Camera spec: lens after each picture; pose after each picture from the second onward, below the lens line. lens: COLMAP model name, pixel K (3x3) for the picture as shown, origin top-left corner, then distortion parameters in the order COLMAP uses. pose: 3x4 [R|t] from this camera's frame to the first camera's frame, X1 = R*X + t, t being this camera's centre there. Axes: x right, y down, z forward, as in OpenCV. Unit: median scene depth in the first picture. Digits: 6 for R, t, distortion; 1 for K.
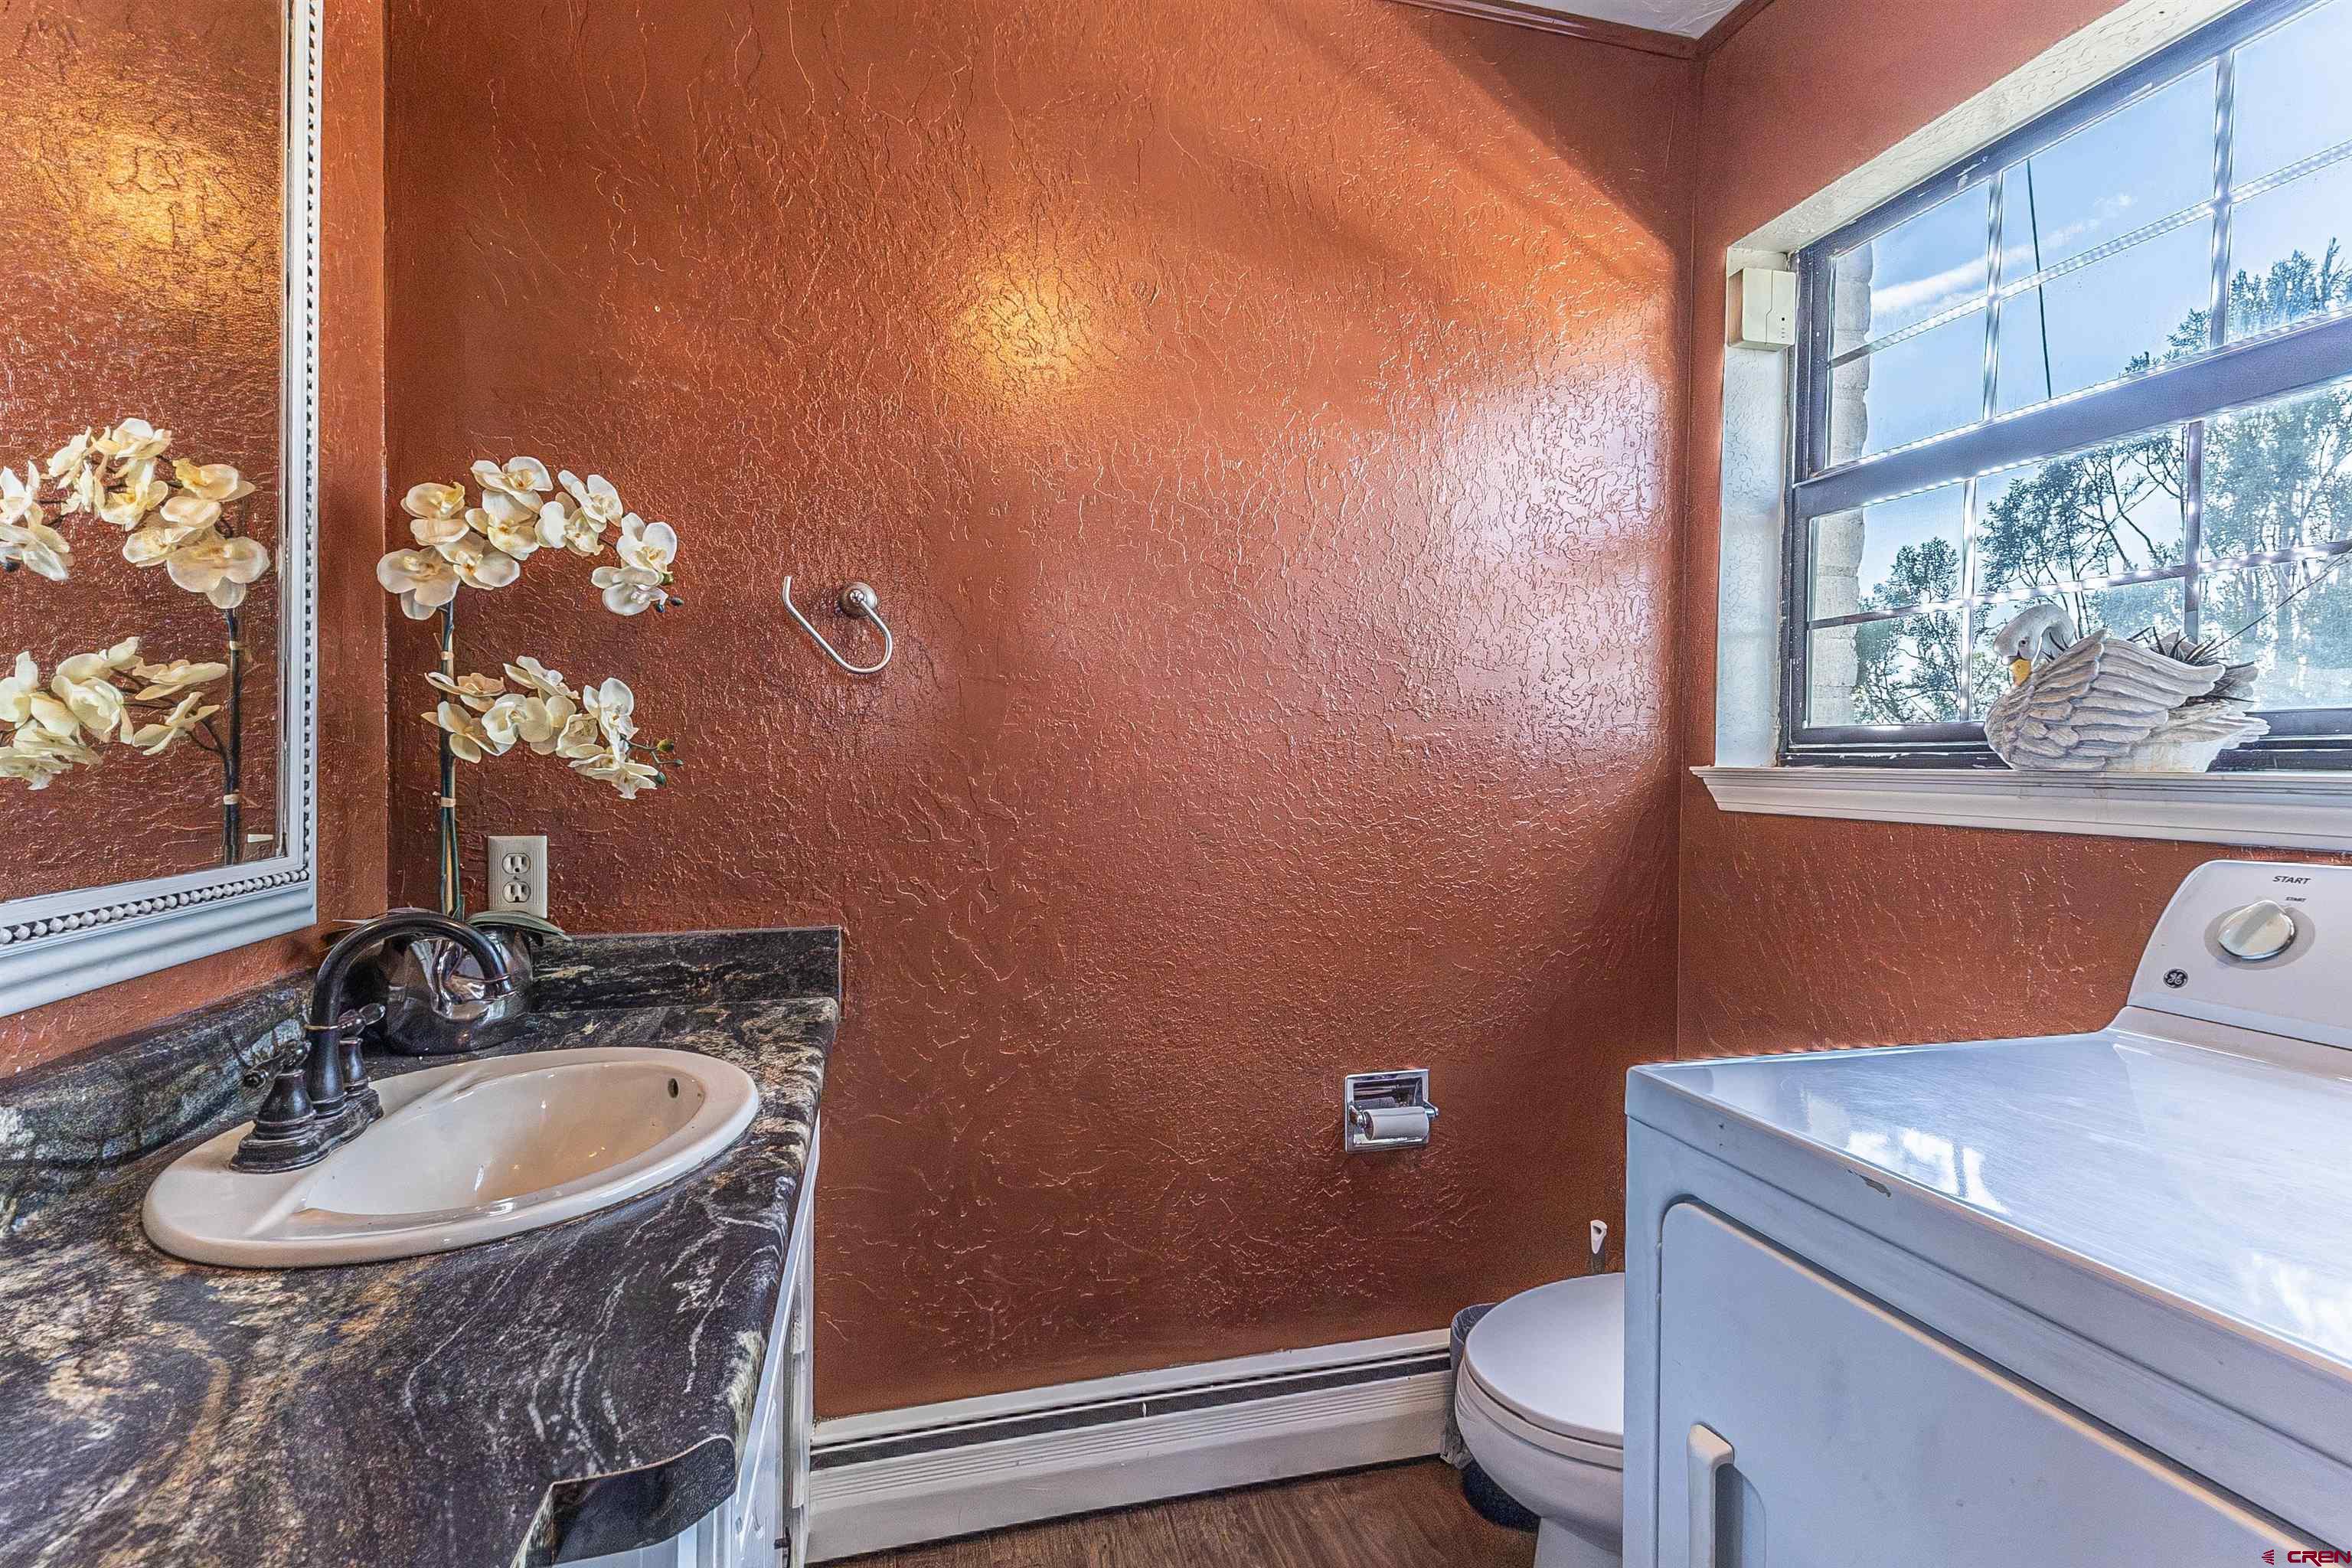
lens RADIAL K [[1077.0, 0, 1184.6], [0, 1077.0, 773.0], [0, 0, 1]] dist [0.033670, -0.003297]
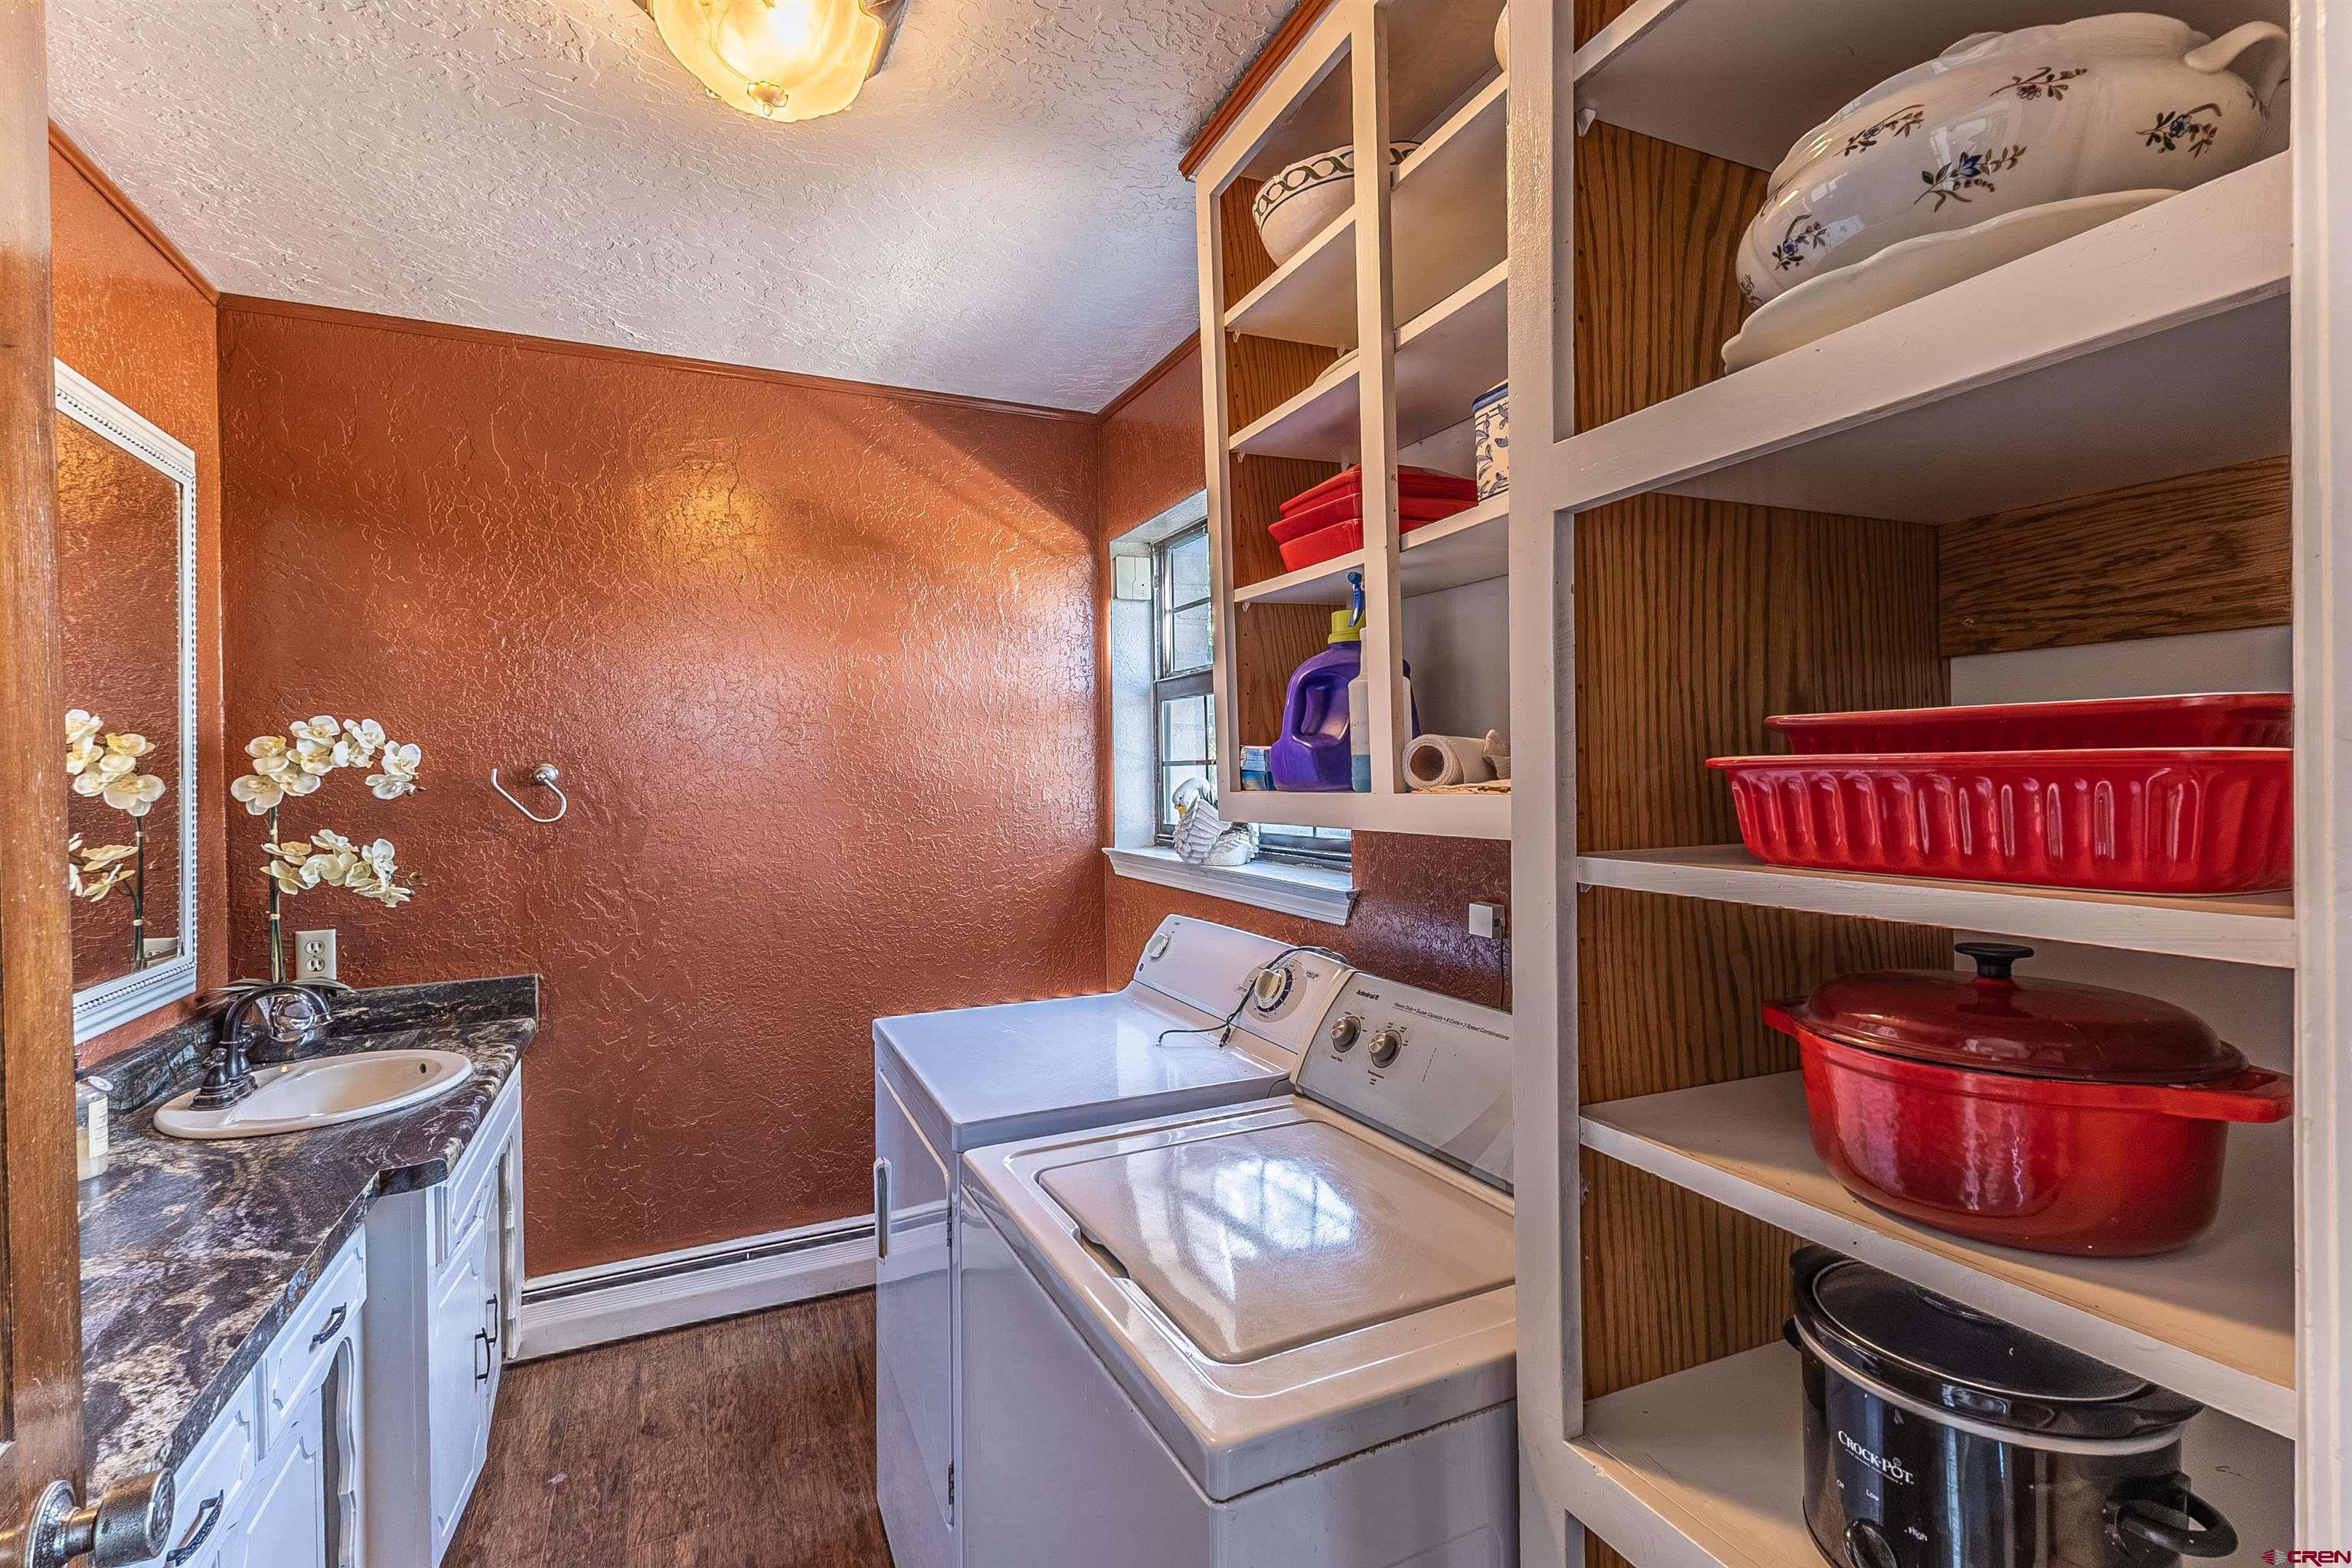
lens RADIAL K [[1077.0, 0, 1177.2], [0, 1077.0, 778.0], [0, 0, 1]] dist [0.033670, -0.003297]
pose [[0.986542, -0.023003, 0.161884, 0.438608], [0.023923, 0.999707, -0.003733, -0.145881], [-0.161751, 0.007556, 0.986803, -0.913173]]
